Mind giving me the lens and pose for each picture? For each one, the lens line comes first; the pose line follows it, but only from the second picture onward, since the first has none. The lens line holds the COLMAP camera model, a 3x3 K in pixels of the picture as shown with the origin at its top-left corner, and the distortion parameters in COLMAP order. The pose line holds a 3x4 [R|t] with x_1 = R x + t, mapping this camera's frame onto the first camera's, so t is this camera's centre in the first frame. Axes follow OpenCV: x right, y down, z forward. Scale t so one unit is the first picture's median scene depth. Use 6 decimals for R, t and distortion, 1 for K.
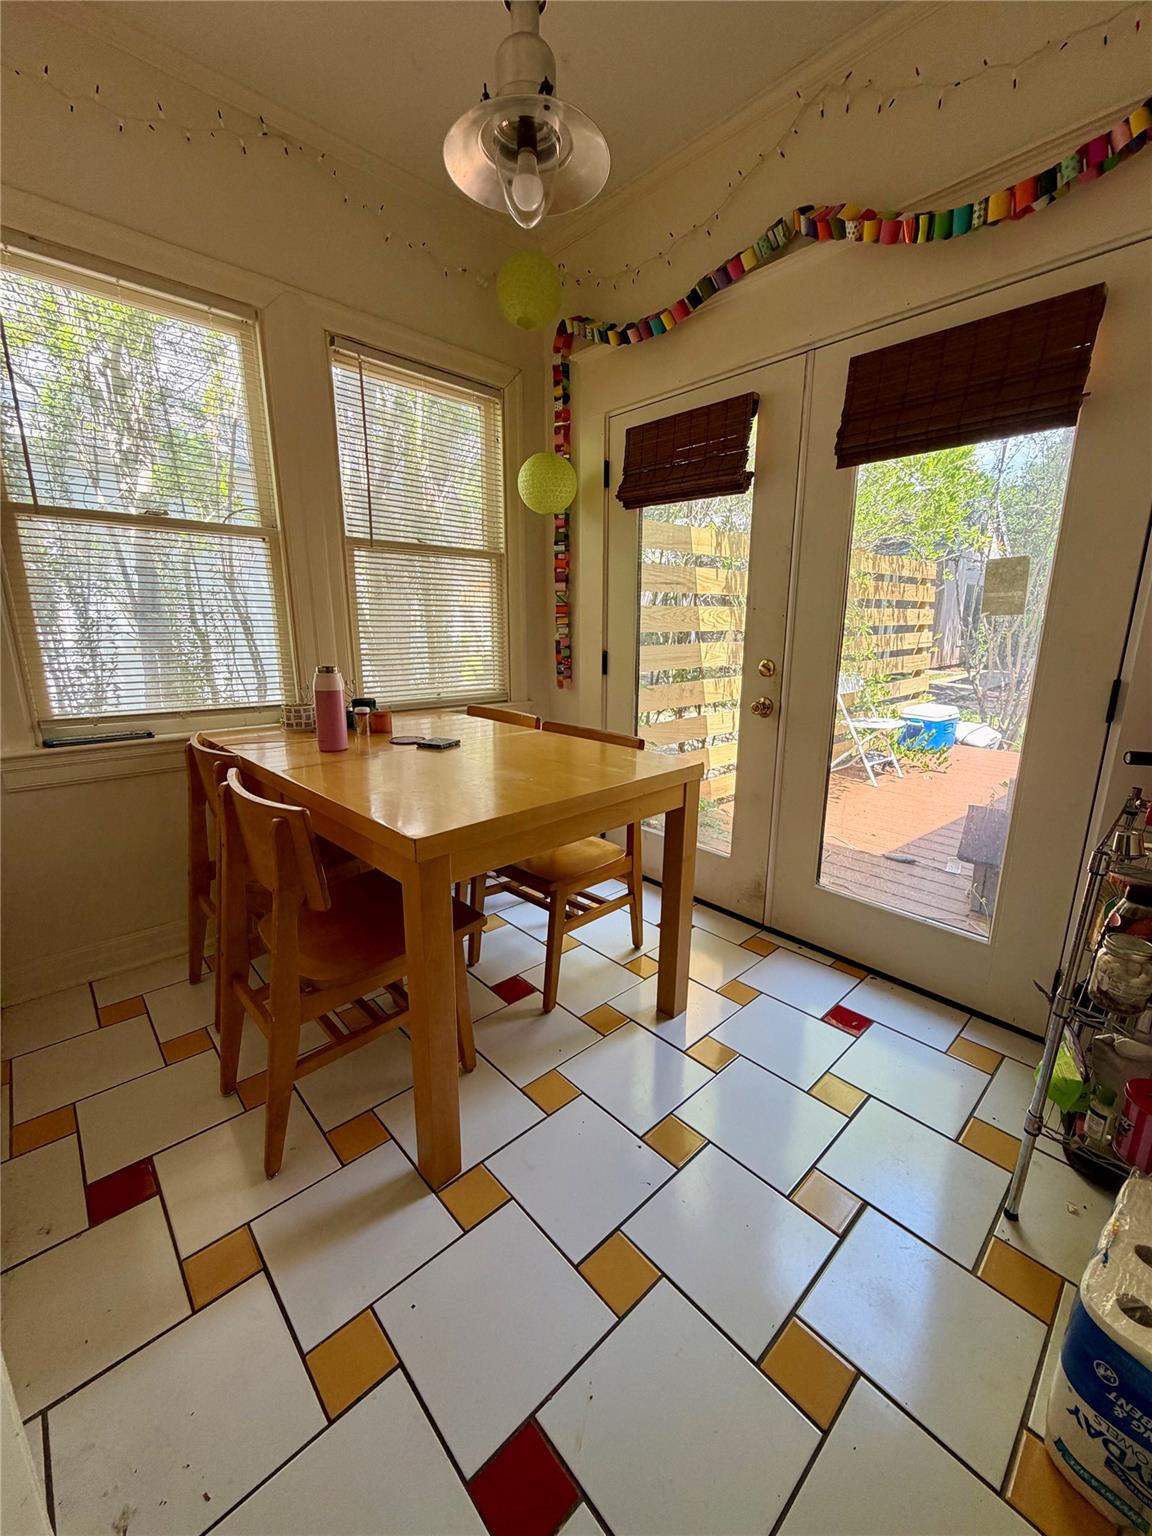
lens RADIAL K [[613.6, 0, 577.4], [0, 613.6, 768.0], [0, 0, 1]] dist [-0.001931, -0.000131]
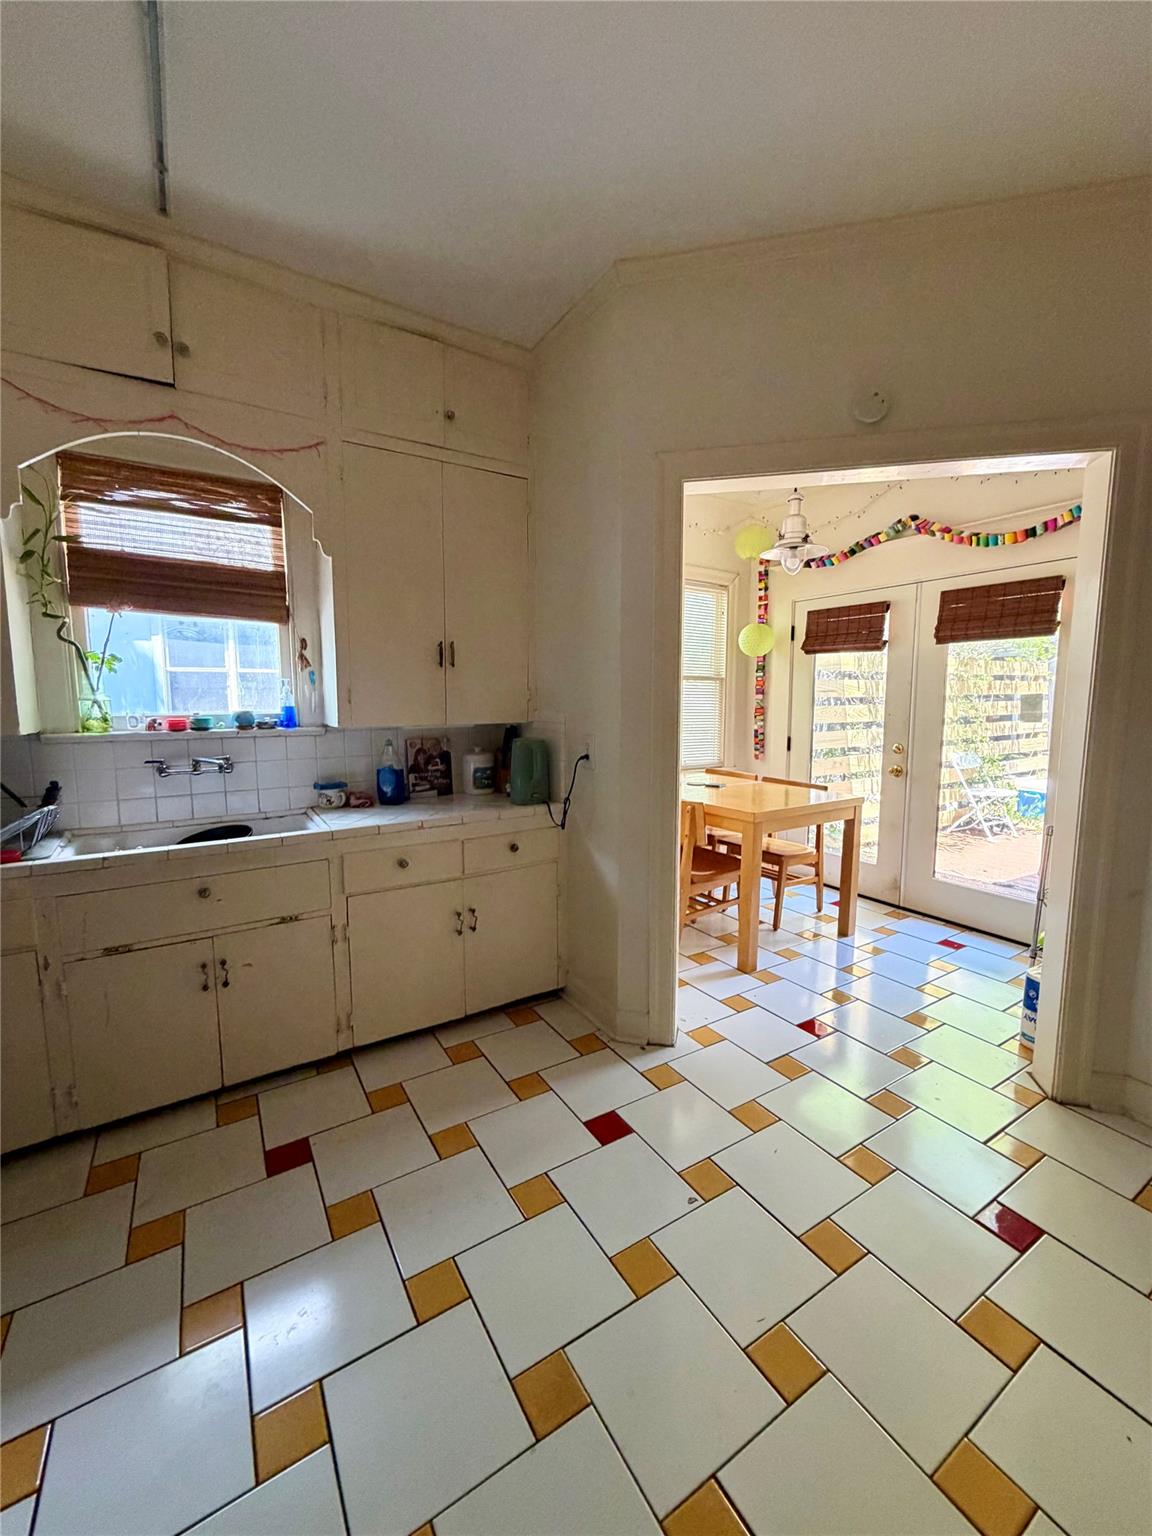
lens RADIAL K [[613.6, 0, 576.3], [0, 613.6, 765.5], [0, 0, 1]] dist [-0.001931, -0.000131]
pose [[0.983077, 0.018613, -0.182247, -0.265411], [-0.041630, 0.991496, -0.123299, 0.135254], [0.178403, 0.128799, 0.975491, -0.837536]]
